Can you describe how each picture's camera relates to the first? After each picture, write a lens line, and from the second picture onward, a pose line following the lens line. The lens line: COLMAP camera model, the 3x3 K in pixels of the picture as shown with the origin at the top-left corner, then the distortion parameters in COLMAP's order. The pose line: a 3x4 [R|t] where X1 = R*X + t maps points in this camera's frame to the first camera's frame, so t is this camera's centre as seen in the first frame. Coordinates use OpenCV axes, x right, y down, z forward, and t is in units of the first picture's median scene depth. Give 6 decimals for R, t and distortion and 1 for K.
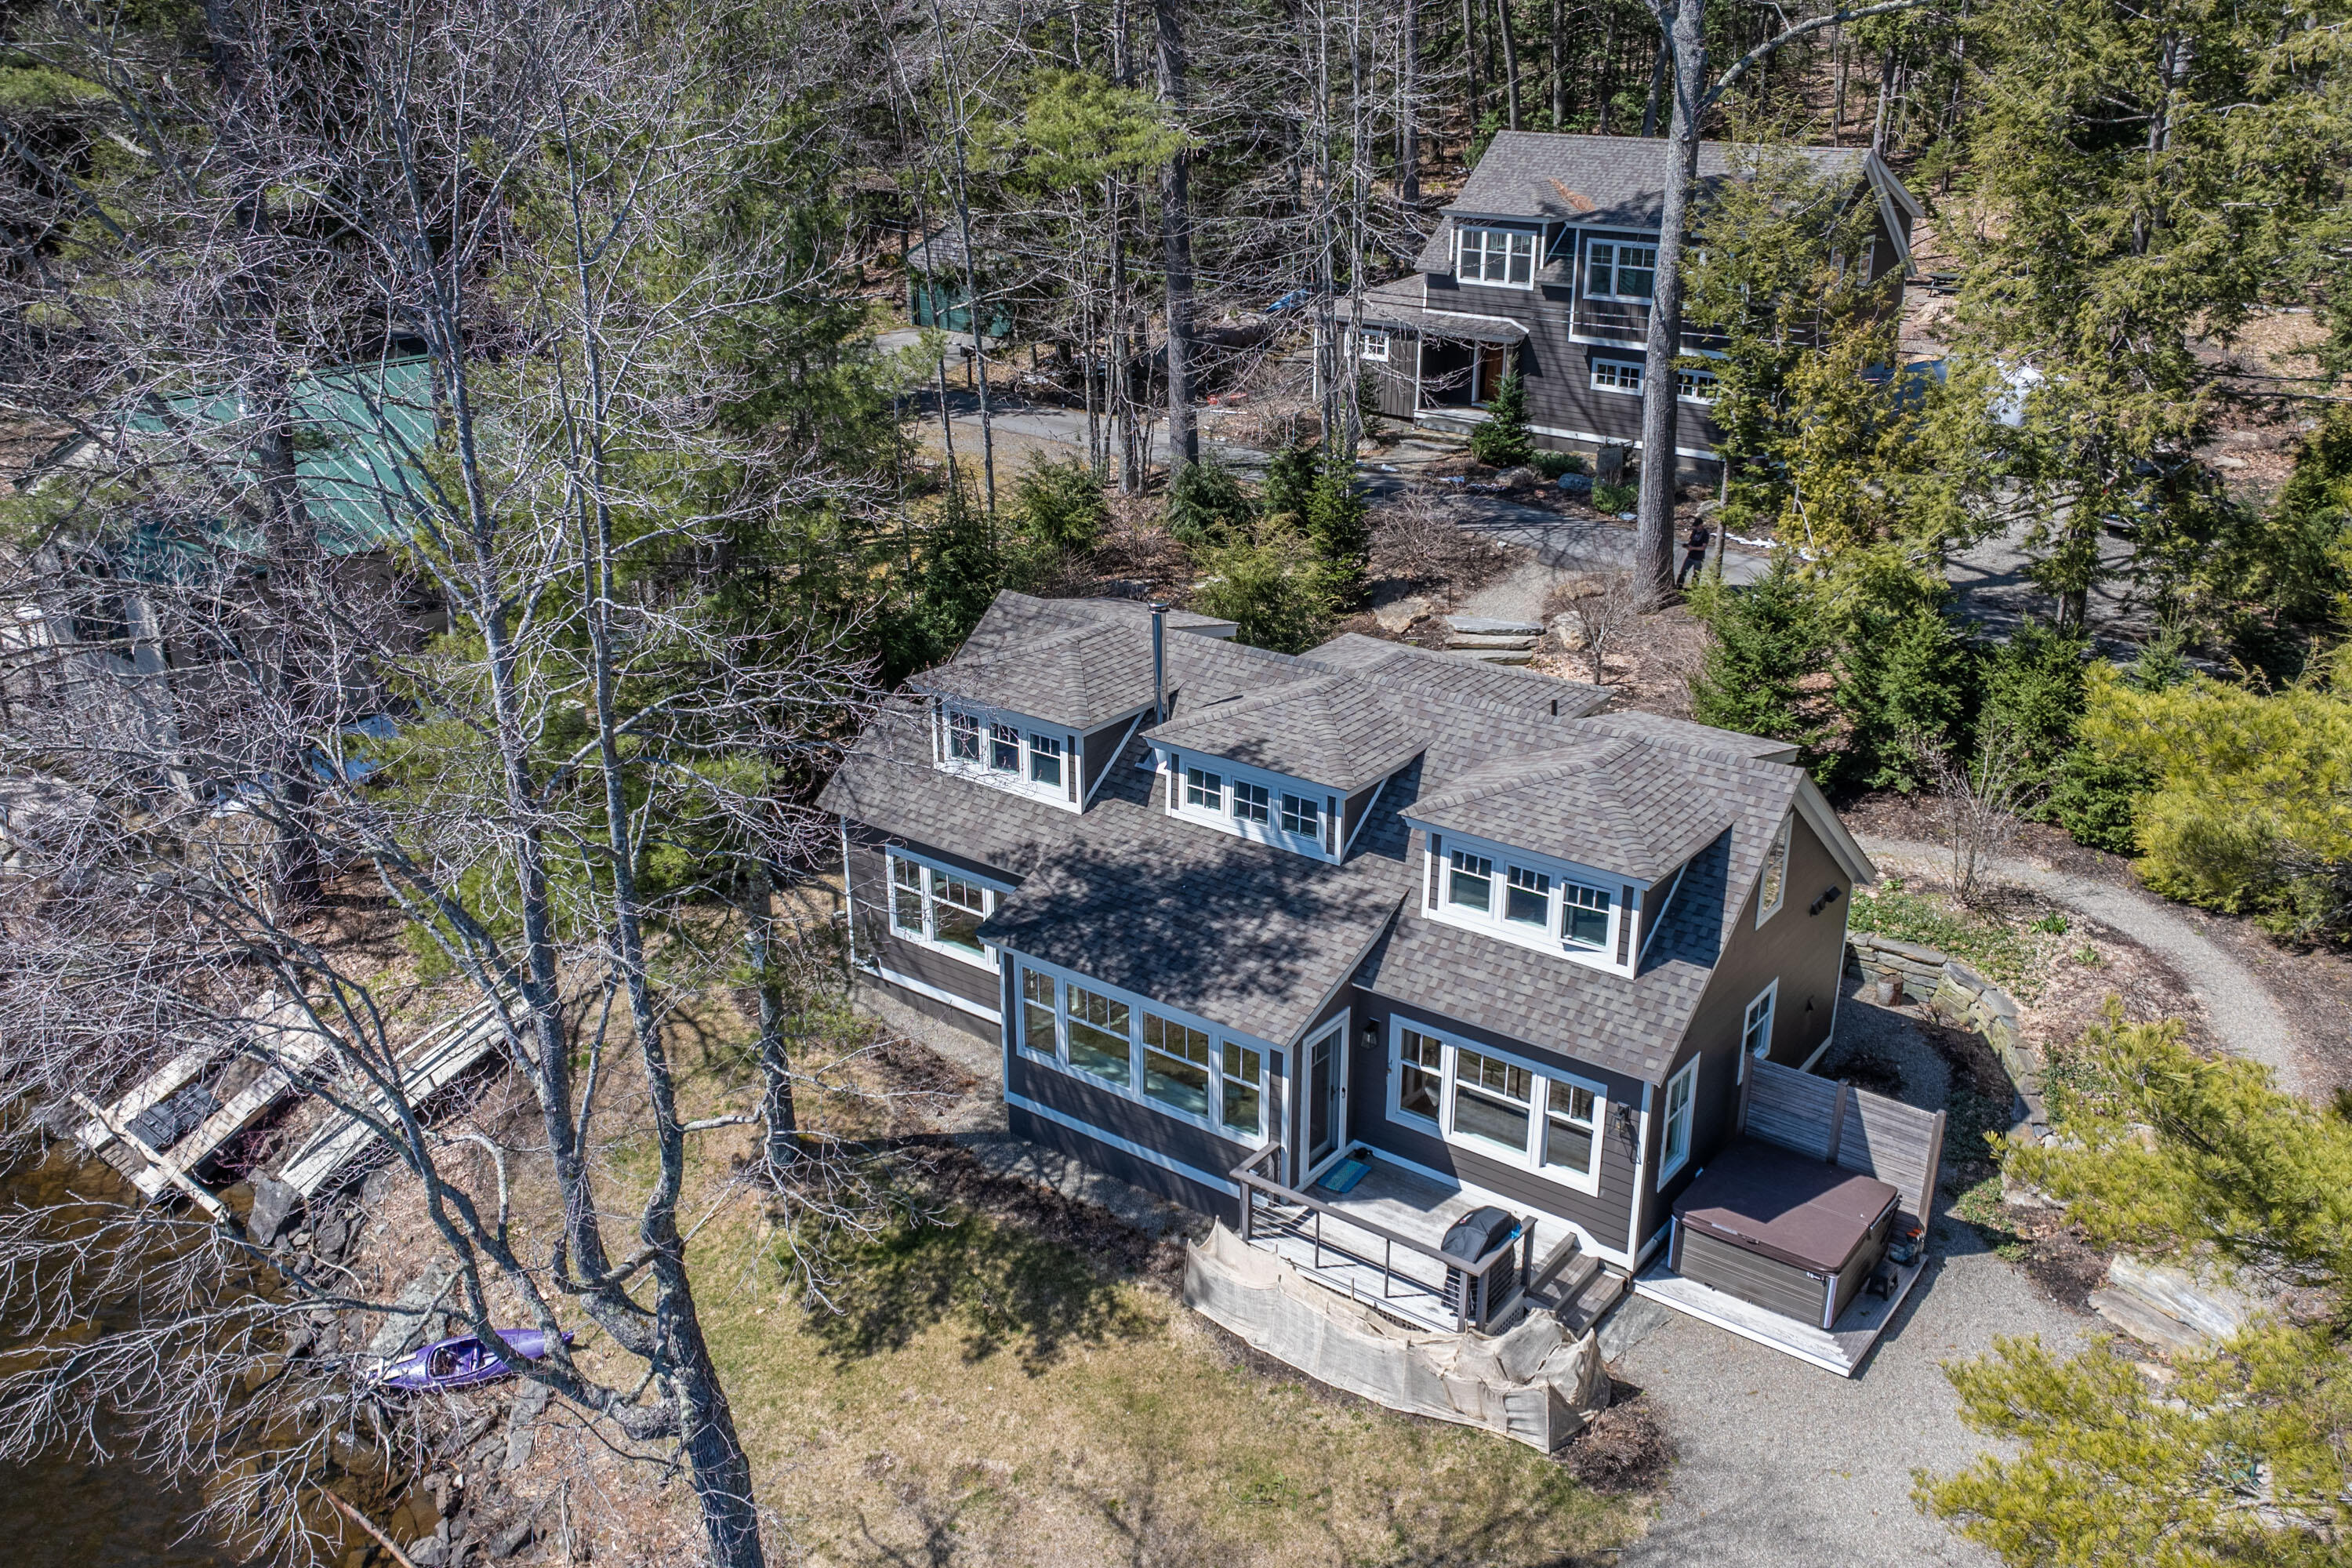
lens RADIAL K [[1988.4, 0, 1176.0], [0, 1988.4, 784.0], [0, 0, 1]] dist [0.006014, -0.075287]
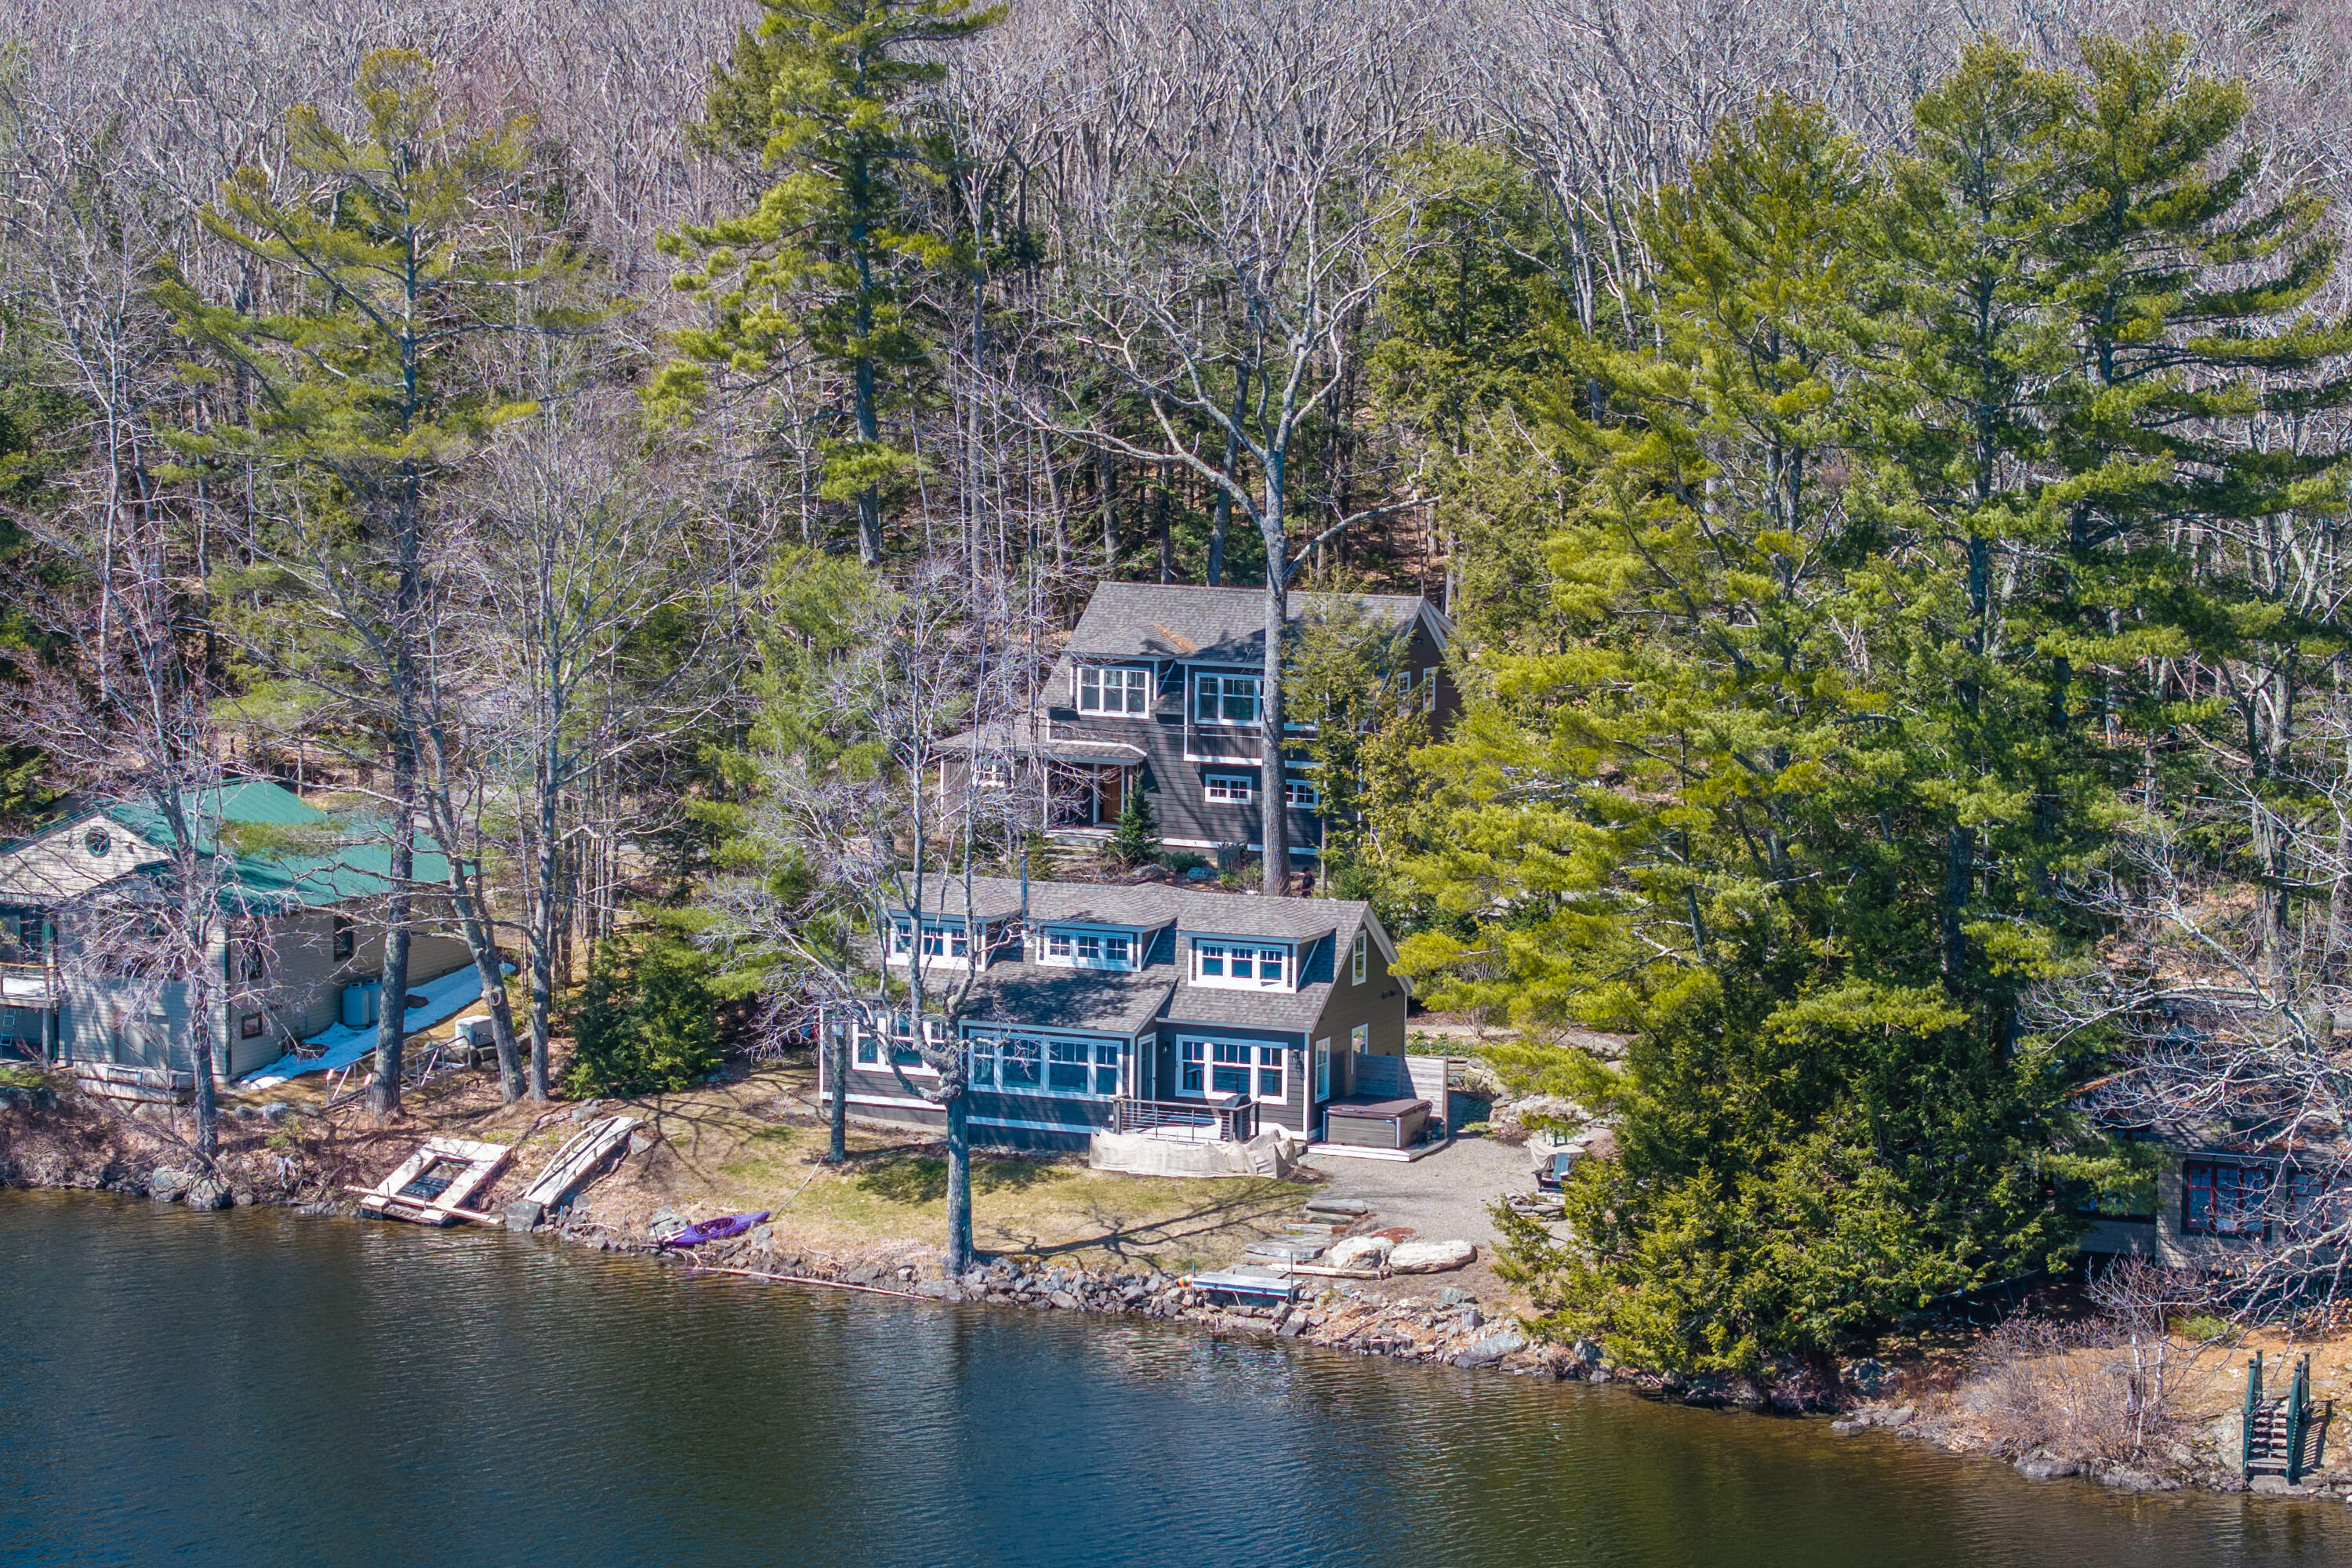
lens RADIAL K [[5762.3, 0, 917.0], [0, 5762.3, 898.9], [0, 0, 1]] dist [-0.184748, -0.097421]
pose [[0.981455, -0.018651, 0.190784, -1.103439], [0.064786, 0.968966, -0.238551, 1.193767], [-0.180414, 0.246488, 0.952205, -3.960787]]
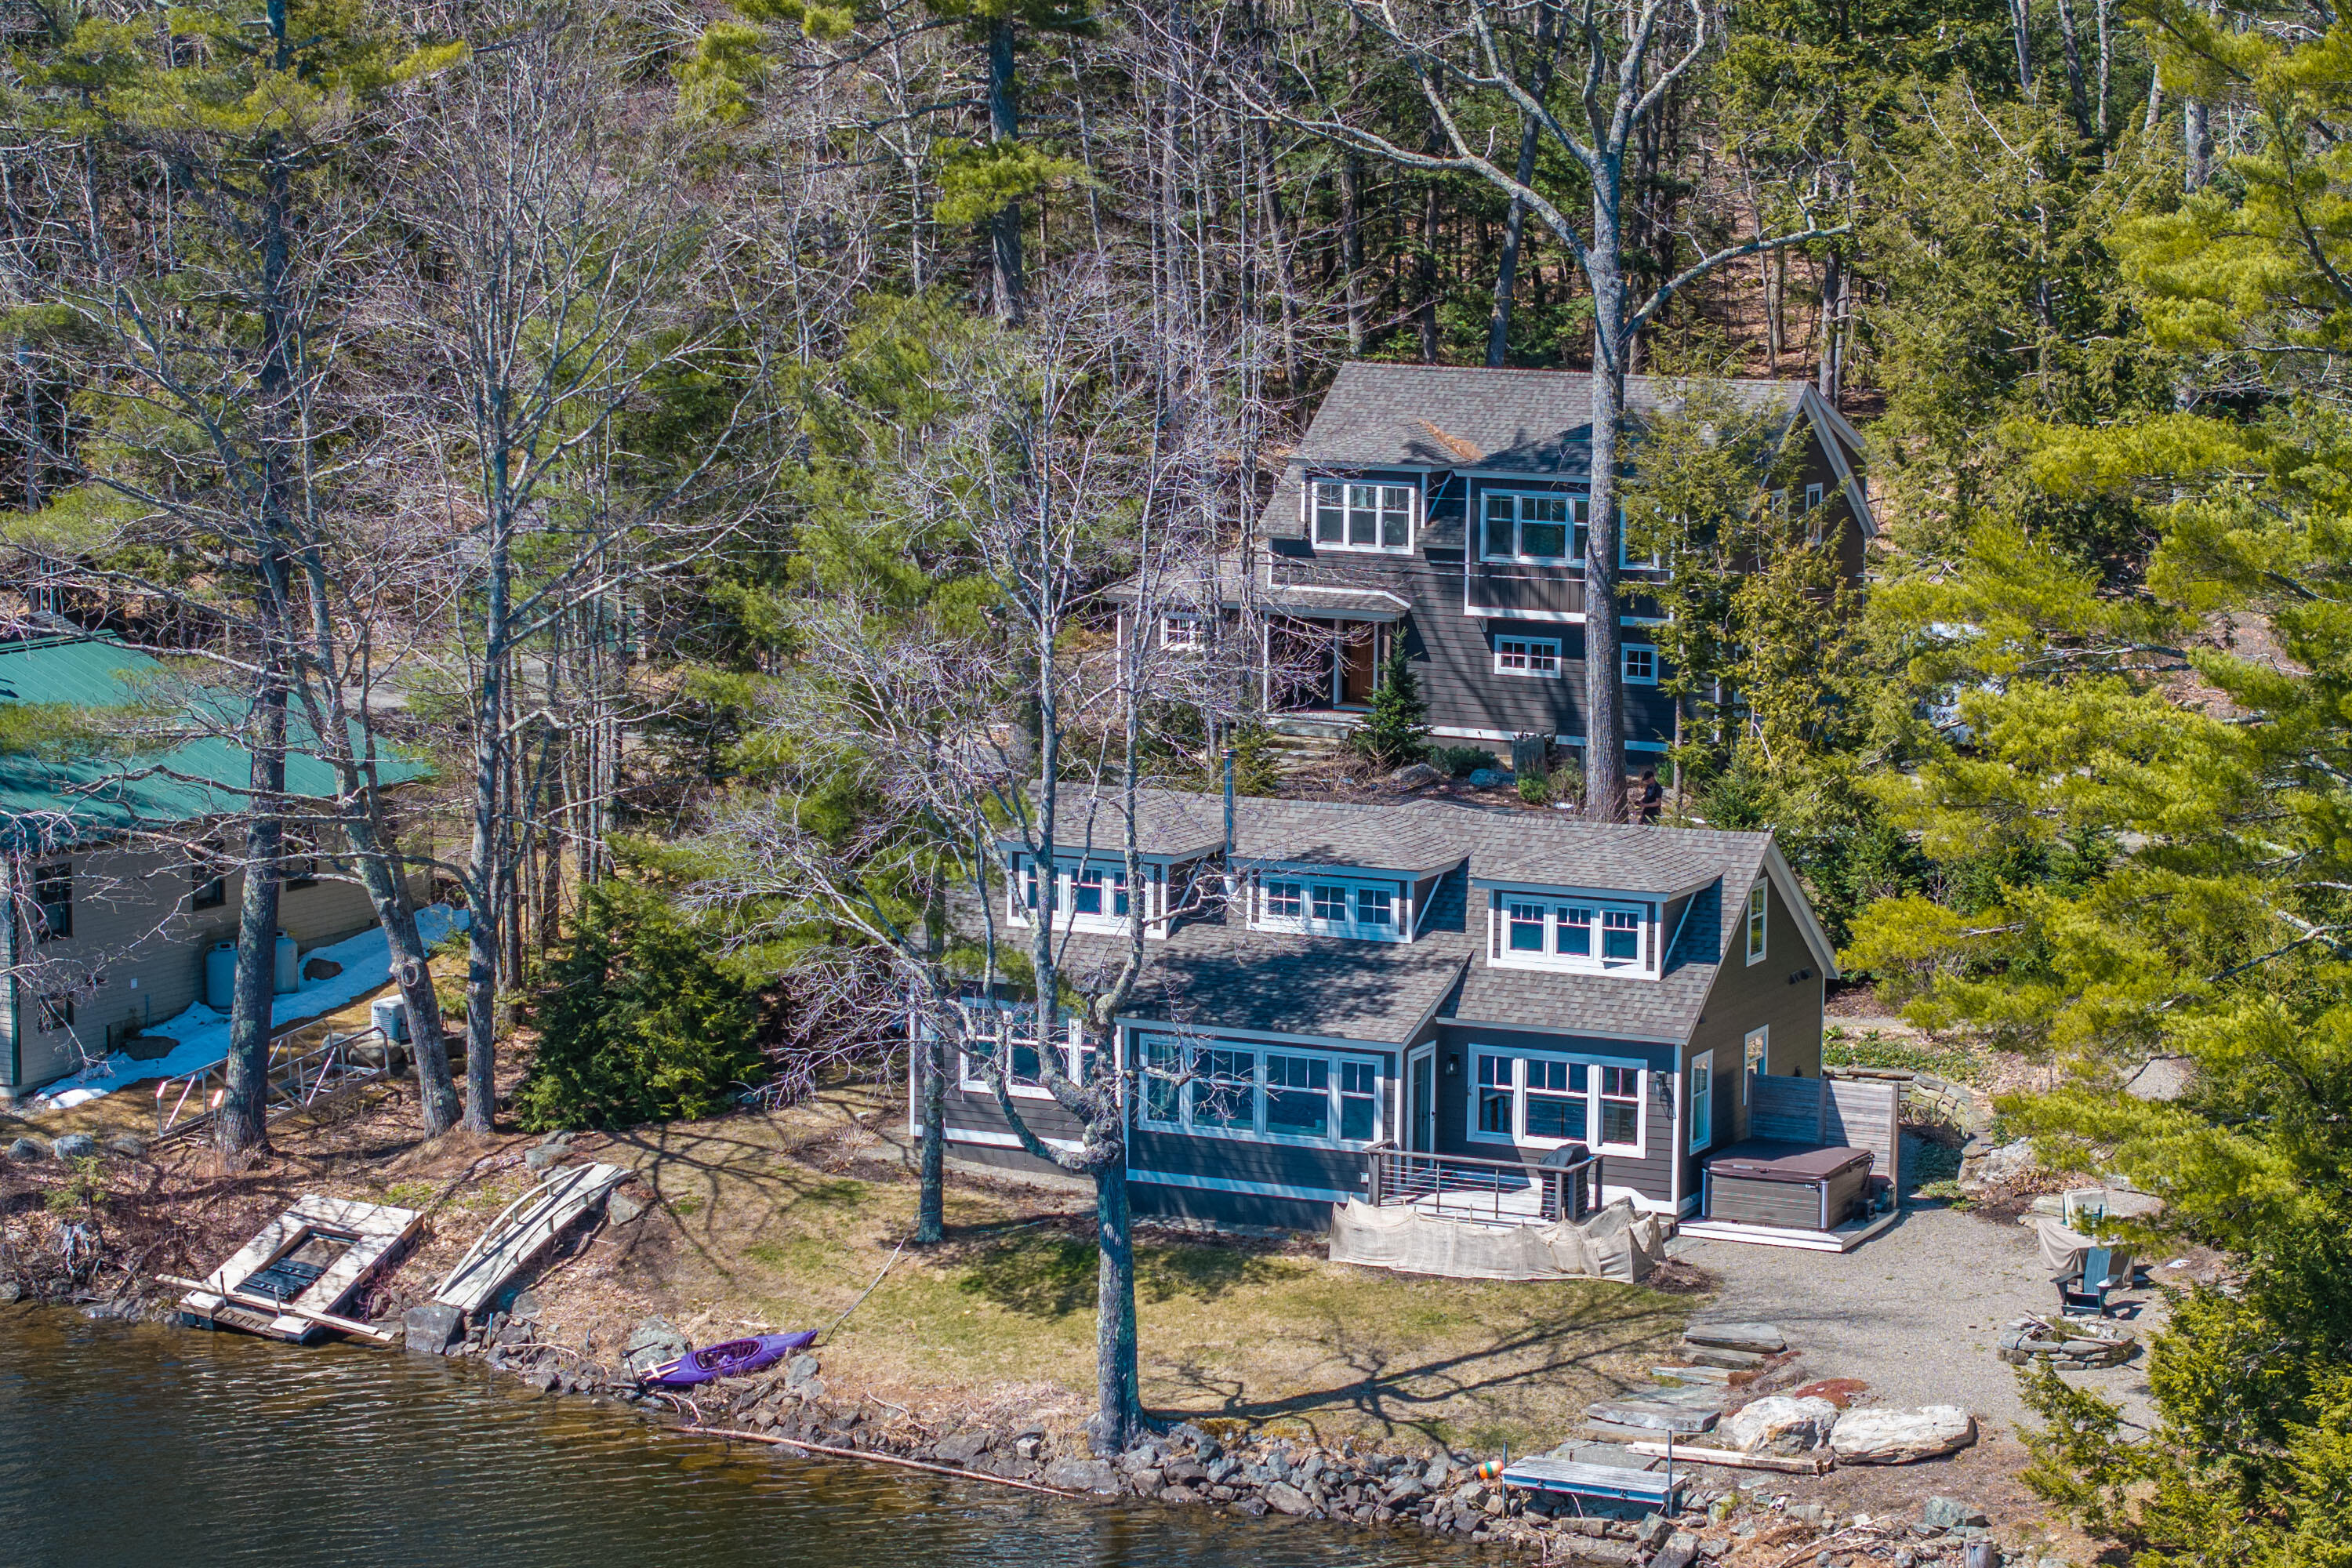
lens RADIAL K [[5706.3, 0, 1176.2], [0, 5706.3, 833.9], [0, 0, 1]] dist [-0.132430, 0.162777]
pose [[0.980514, -0.017560, 0.195660, -0.686031], [0.062697, 0.971882, -0.226968, 0.704493], [-0.186173, 0.234813, 0.954045, -2.141575]]
